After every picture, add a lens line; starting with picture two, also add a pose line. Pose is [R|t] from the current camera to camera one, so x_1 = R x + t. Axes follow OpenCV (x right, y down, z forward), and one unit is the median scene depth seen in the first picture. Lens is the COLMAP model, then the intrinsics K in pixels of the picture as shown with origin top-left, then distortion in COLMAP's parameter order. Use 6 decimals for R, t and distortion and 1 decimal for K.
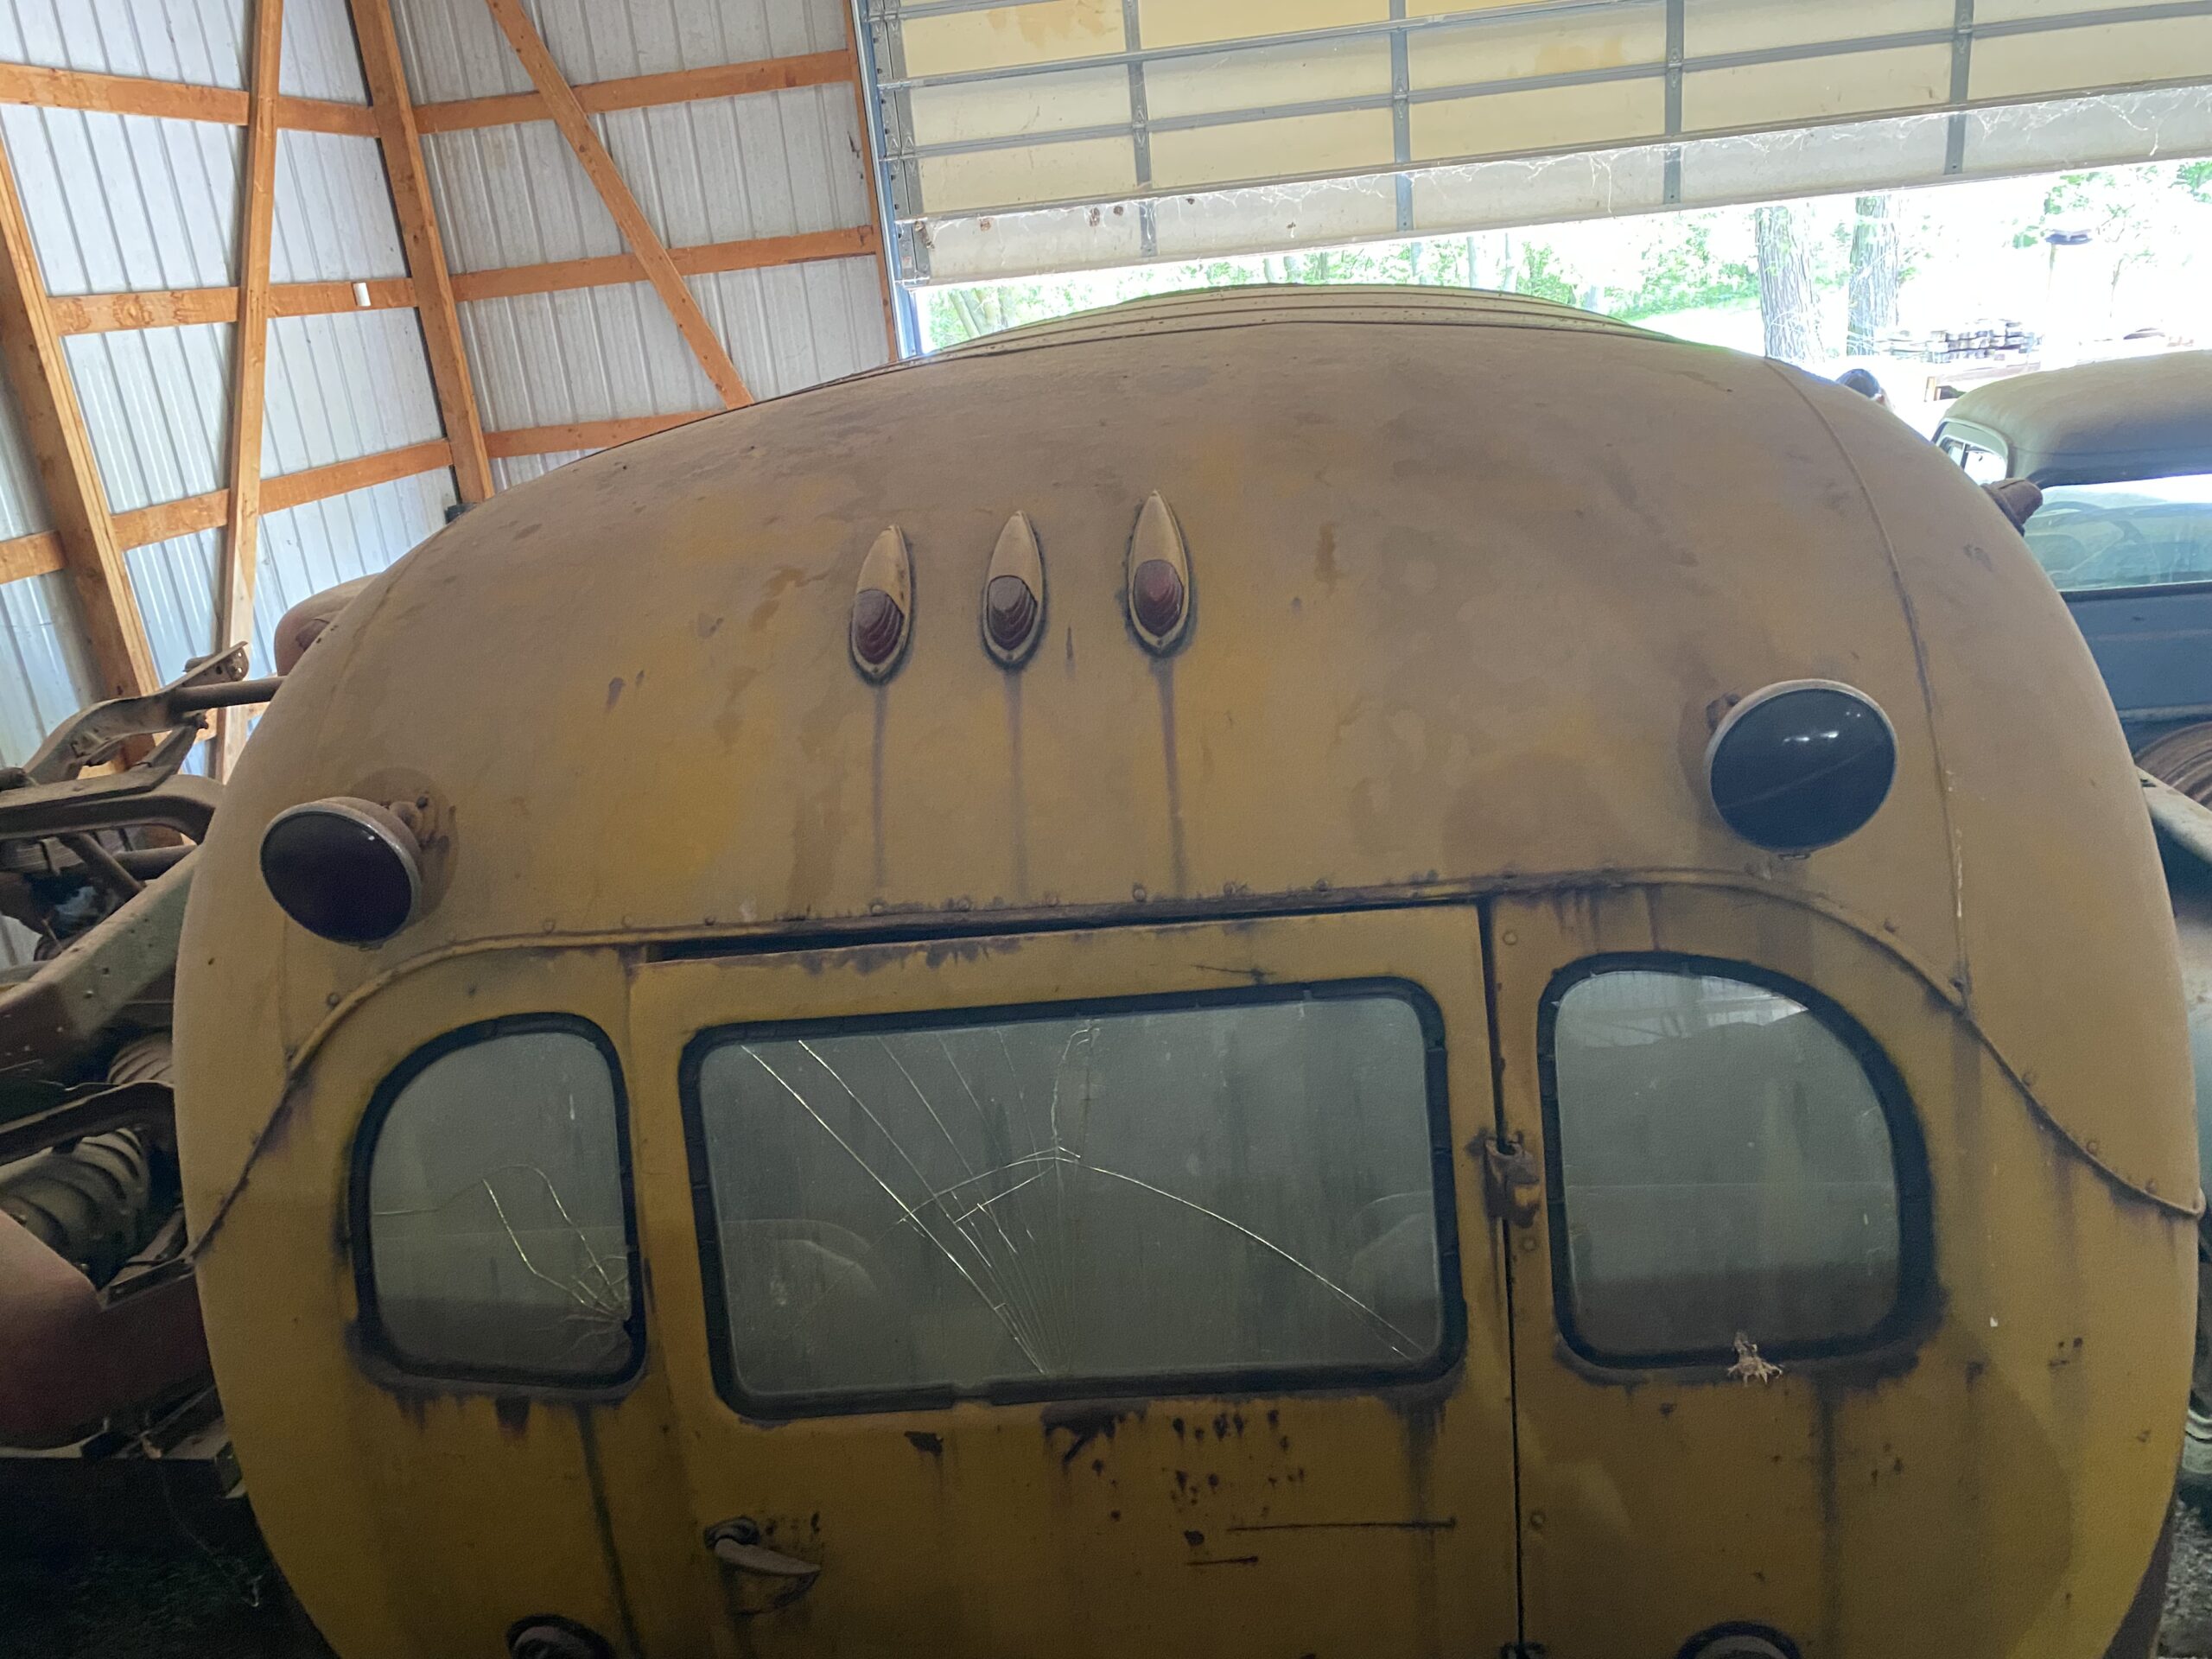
lens RADIAL K [[1685.8, 0, 1102.7], [0, 1685.8, 833.7], [0, 0, 1]] dist [0.020817, -0.016388]
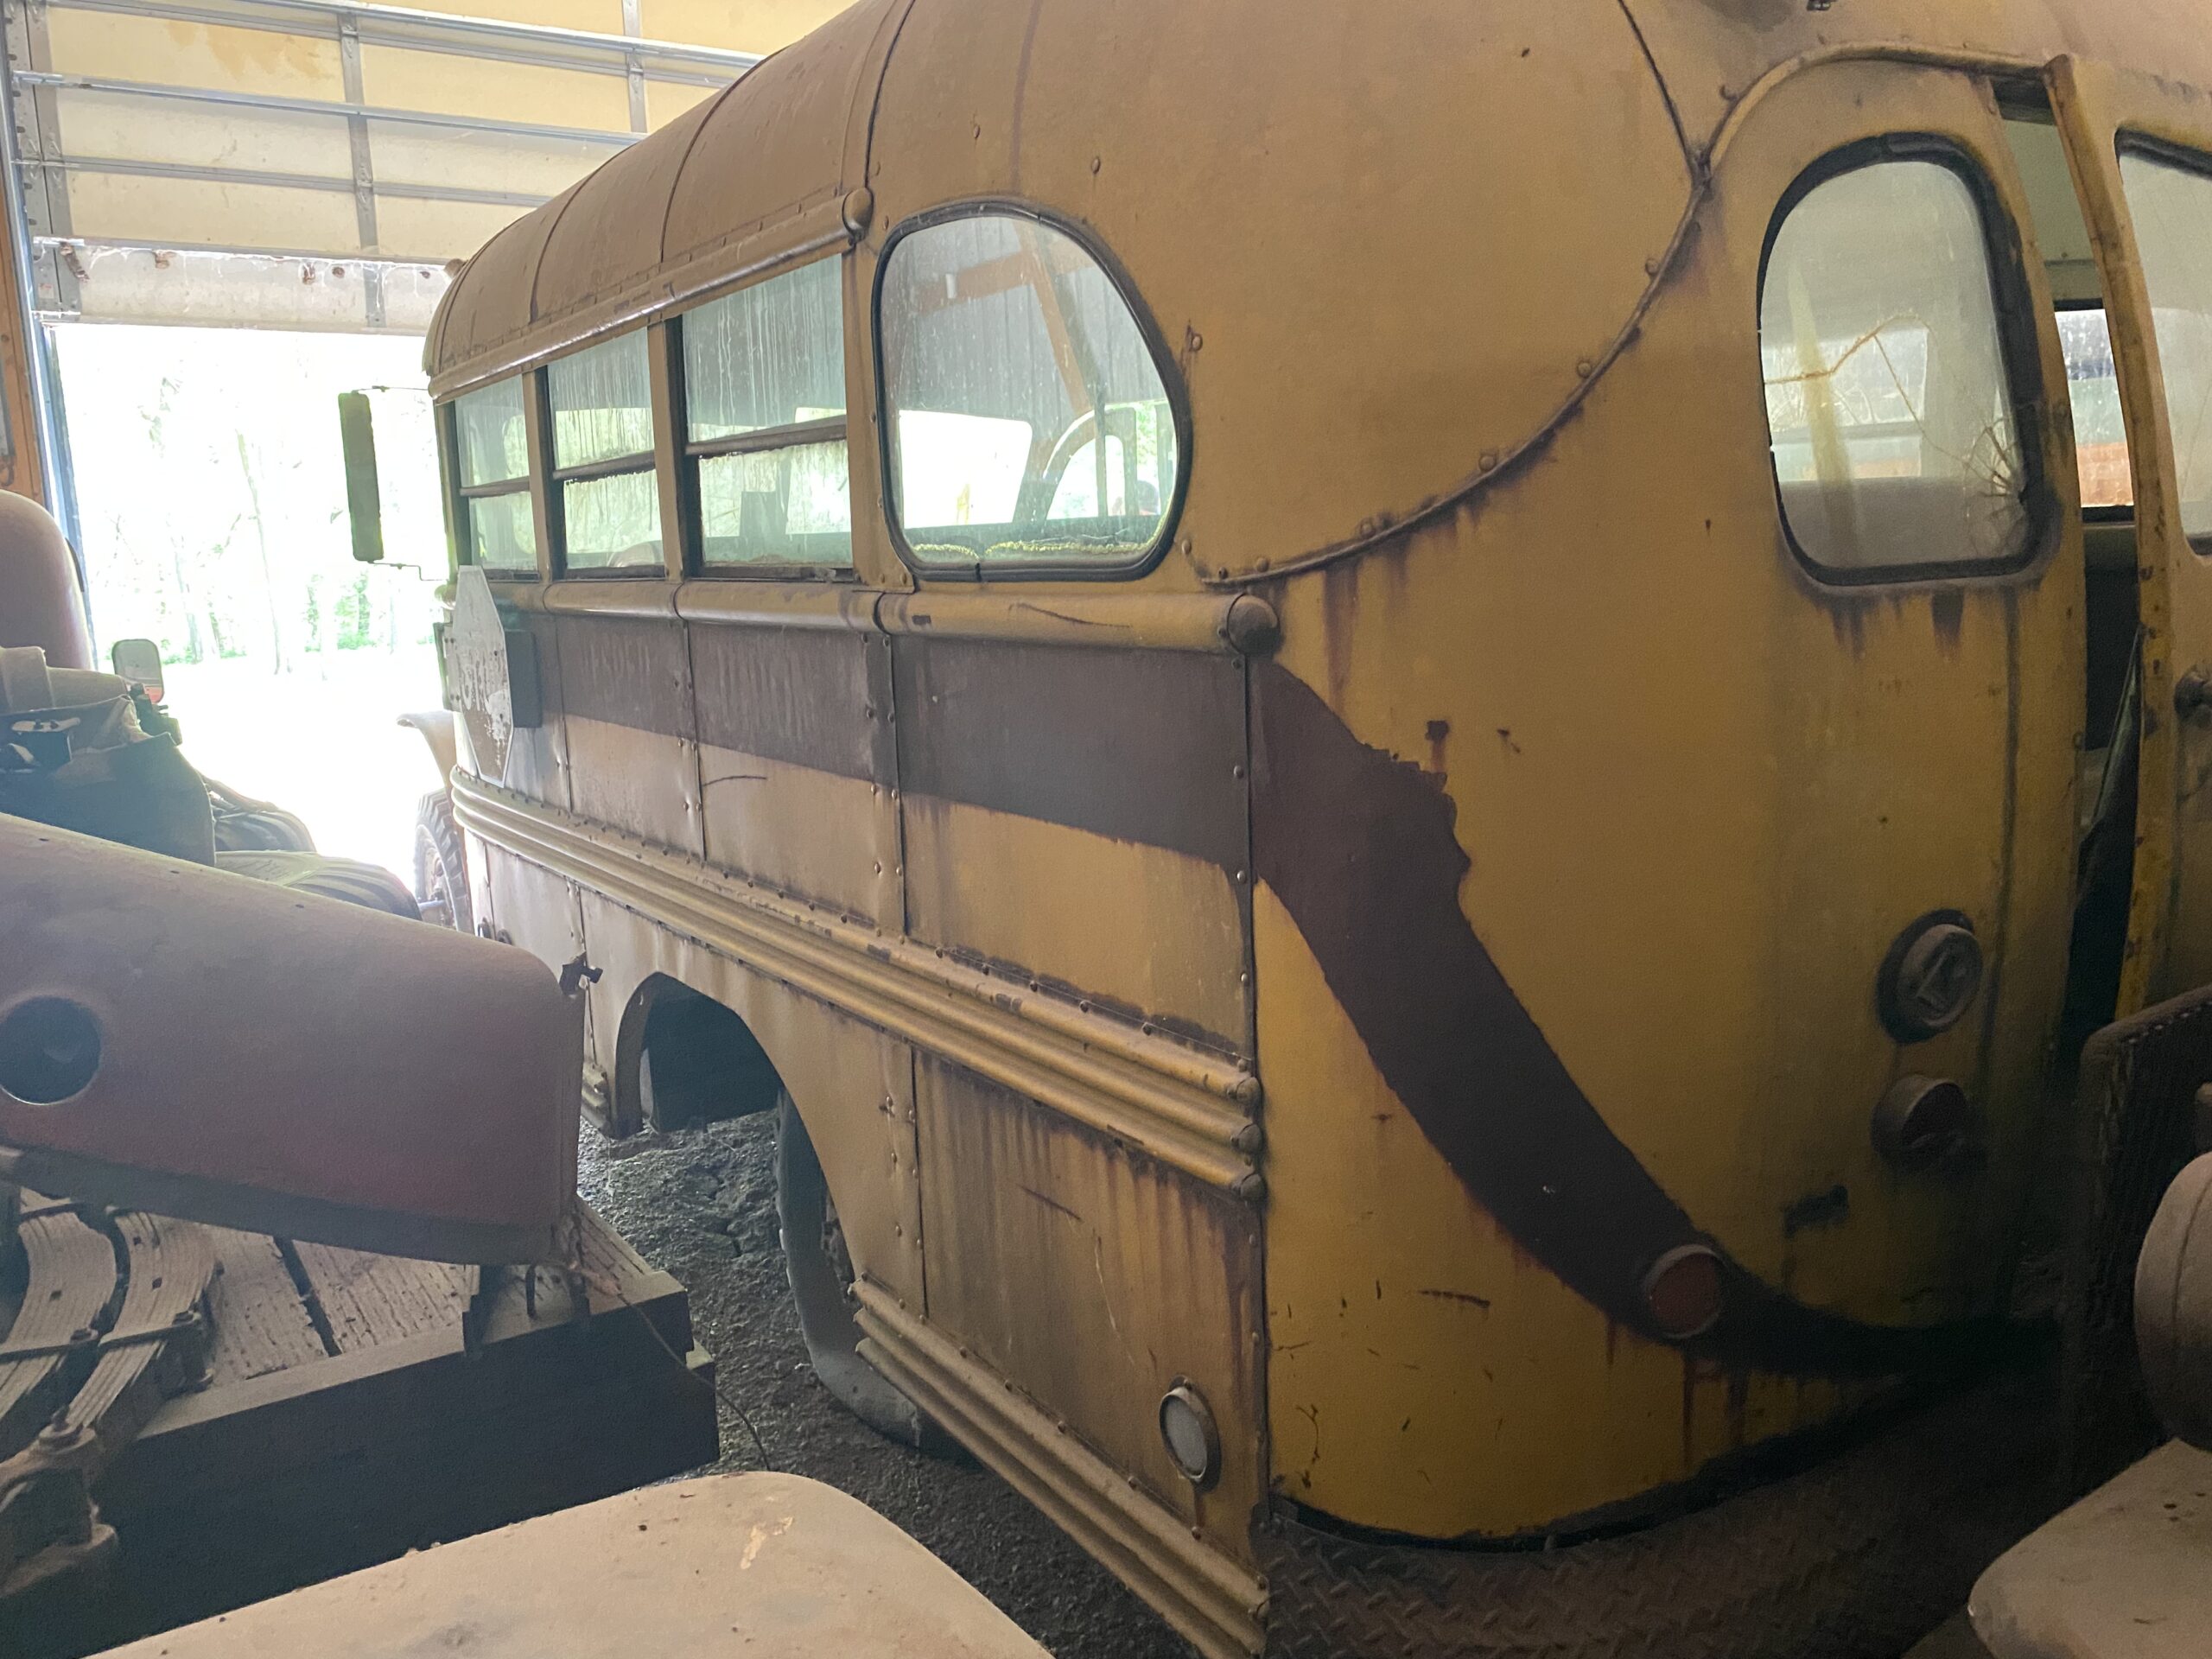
lens RADIAL K [[1685.8, 0, 1102.7], [0, 1685.8, 833.7], [0, 0, 1]] dist [0.020817, -0.016388]
pose [[0.758817, -0.039047, 0.650133, -0.278698], [0.173193, 0.974359, -0.143625, 0.115094], [-0.627855, 0.221584, 0.746123, 0.156942]]
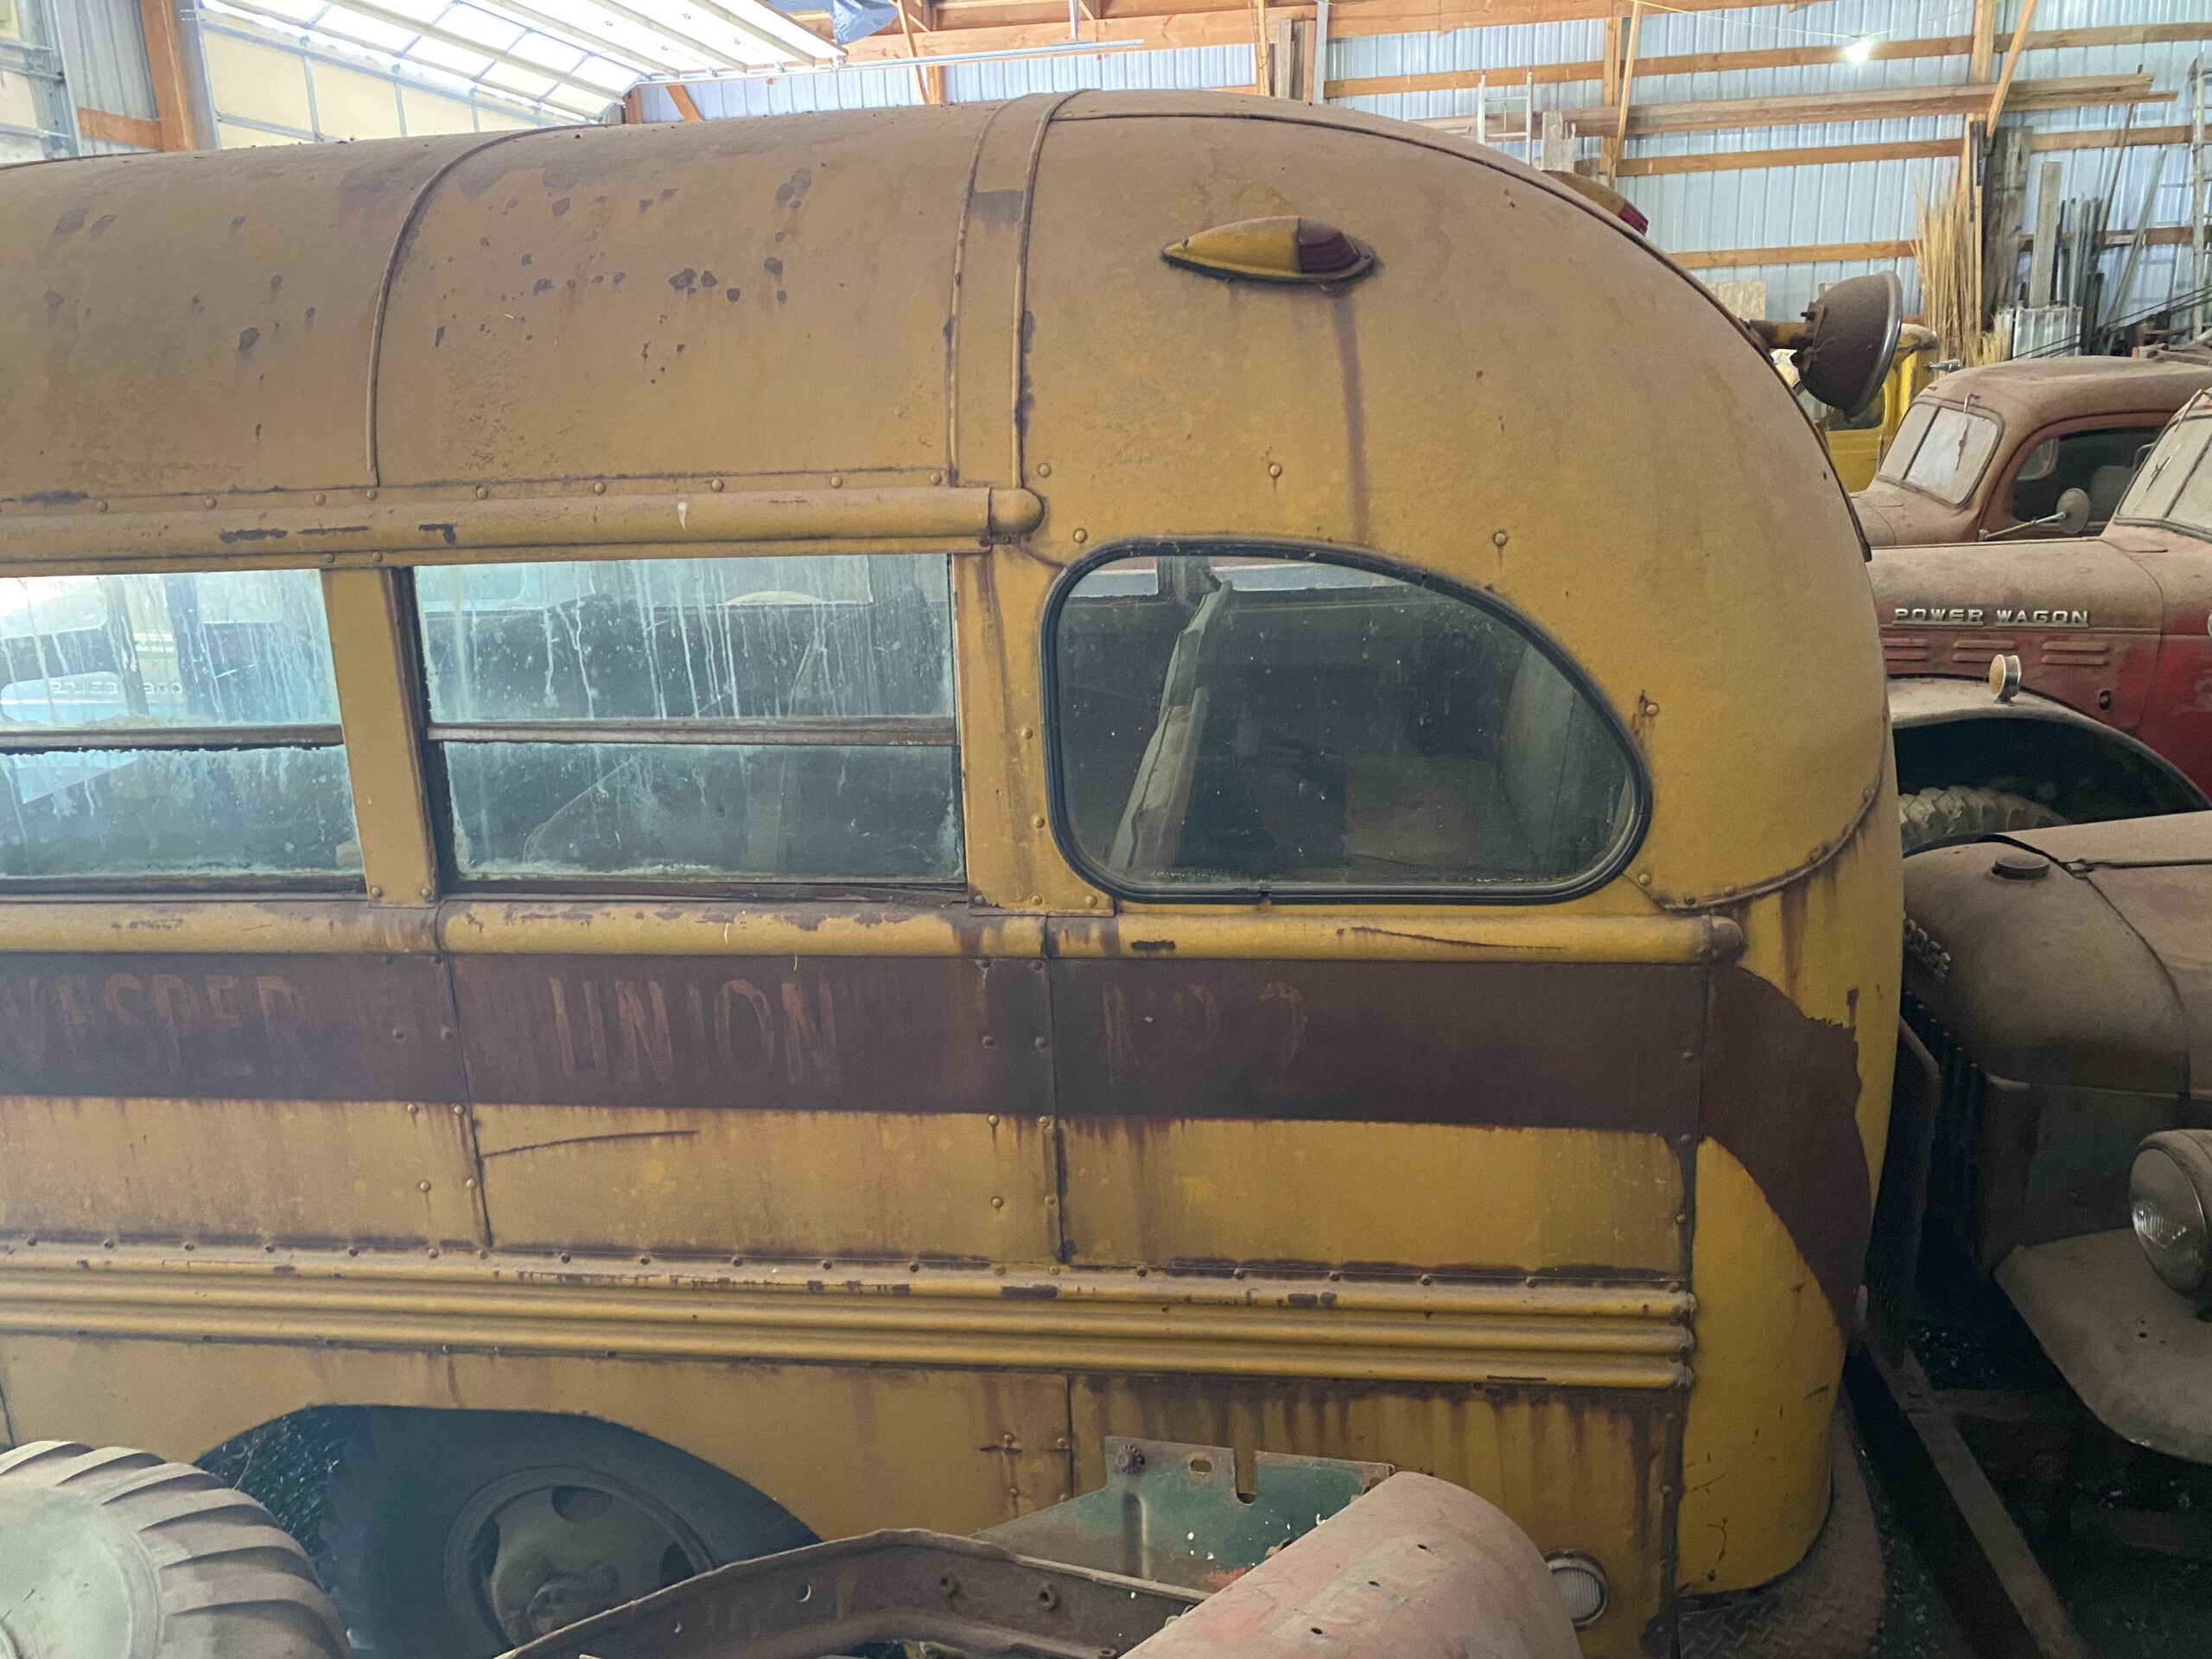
lens RADIAL K [[1675.1, 0, 1099.4], [0, 1675.1, 851.9], [0, 0, 1]] dist [0.009639, -0.036310]
pose [[0.010974, -0.184572, 0.982758, -0.359028], [0.358875, 0.918066, 0.168414, -0.008065], [-0.933321, 0.350839, 0.076313, 0.335412]]
